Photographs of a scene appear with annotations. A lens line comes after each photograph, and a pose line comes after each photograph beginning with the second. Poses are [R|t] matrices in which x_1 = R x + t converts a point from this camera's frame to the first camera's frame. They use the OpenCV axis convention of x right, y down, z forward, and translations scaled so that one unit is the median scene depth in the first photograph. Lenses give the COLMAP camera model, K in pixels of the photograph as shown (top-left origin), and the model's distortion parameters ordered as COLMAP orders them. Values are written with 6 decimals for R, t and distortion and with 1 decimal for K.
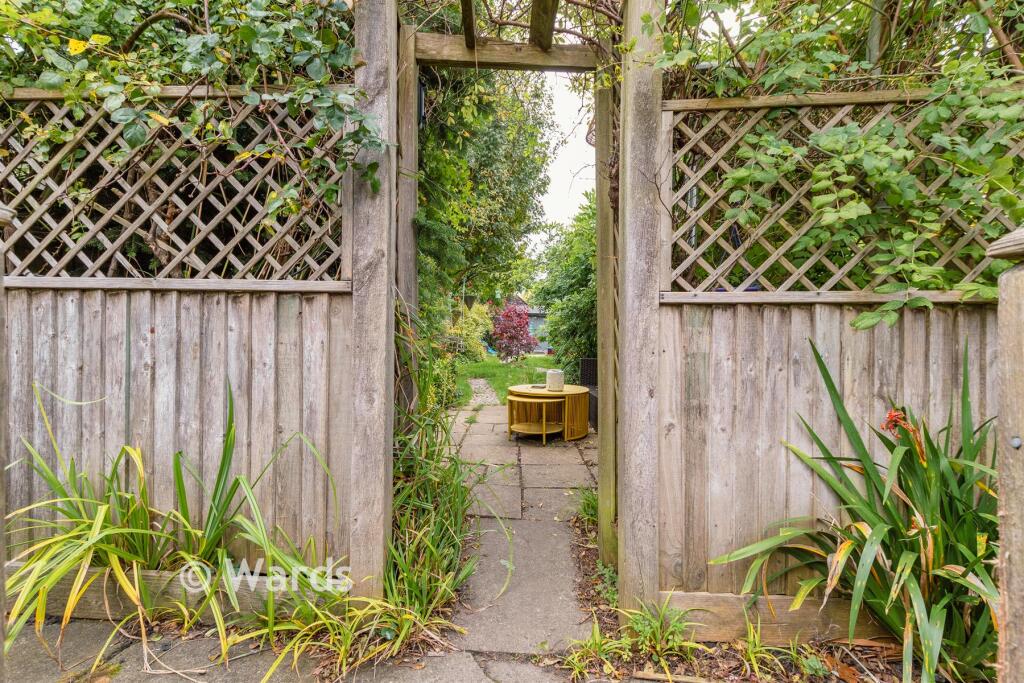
lens RADIAL K [[441.7, 0, 512.0], [0, 441.7, 341.5], [0, 0, 1]] dist [-0.002449, -0.000548]
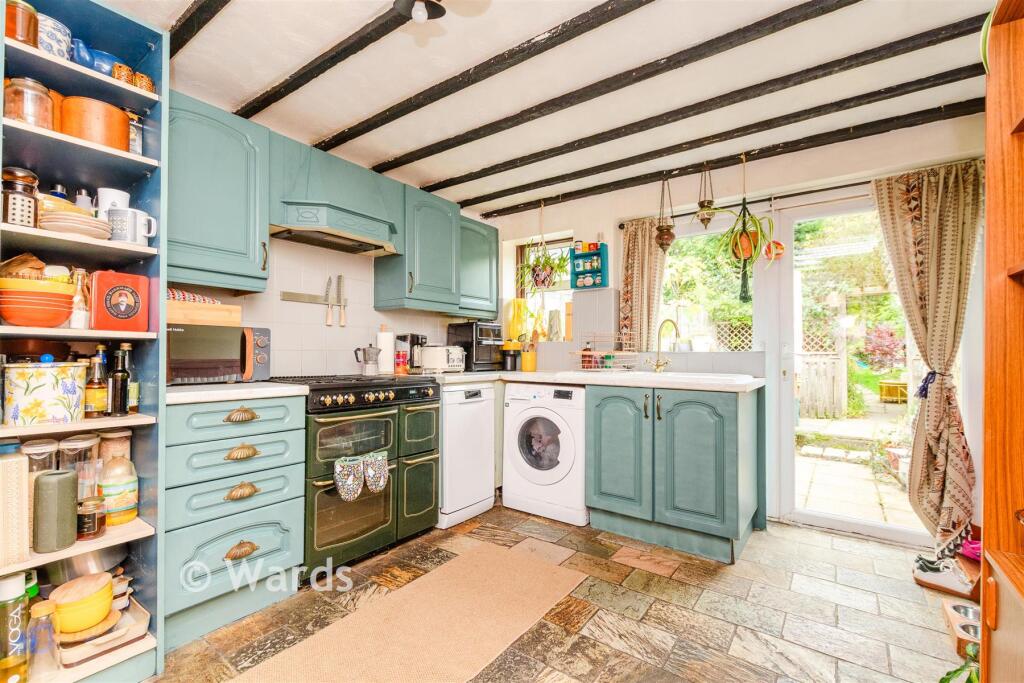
lens RADIAL K [[448.6, 0, 506.5], [0, 448.6, 346.2], [0, 0, 1]] dist [0.001716, 0.000091]
pose [[0.758523, -0.037748, -0.650552, 0.050998], [0.022581, 0.999244, -0.031652, -0.046688], [0.651255, 0.009319, 0.758802, -2.130602]]
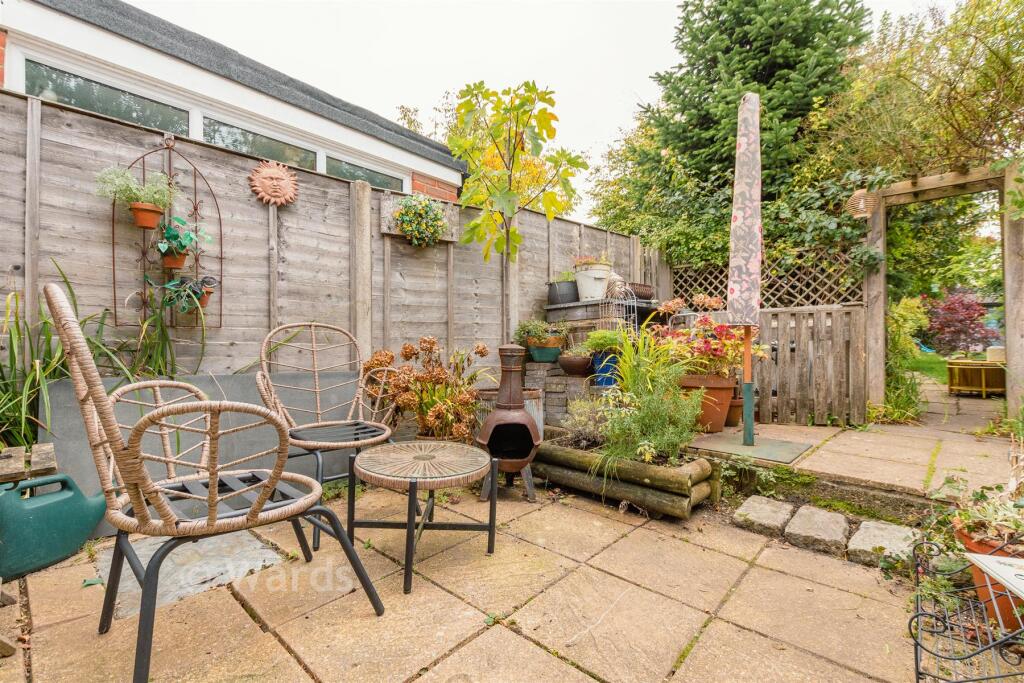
lens RADIAL K [[441.7, 0, 512.0], [0, 441.7, 341.5], [0, 0, 1]] dist [-0.002449, -0.000548]
pose [[0.697590, -0.026370, -0.716012, 0.030710], [0.016243, 0.999648, -0.020991, 0.053050], [0.716313, 0.003013, 0.697773, -1.011767]]
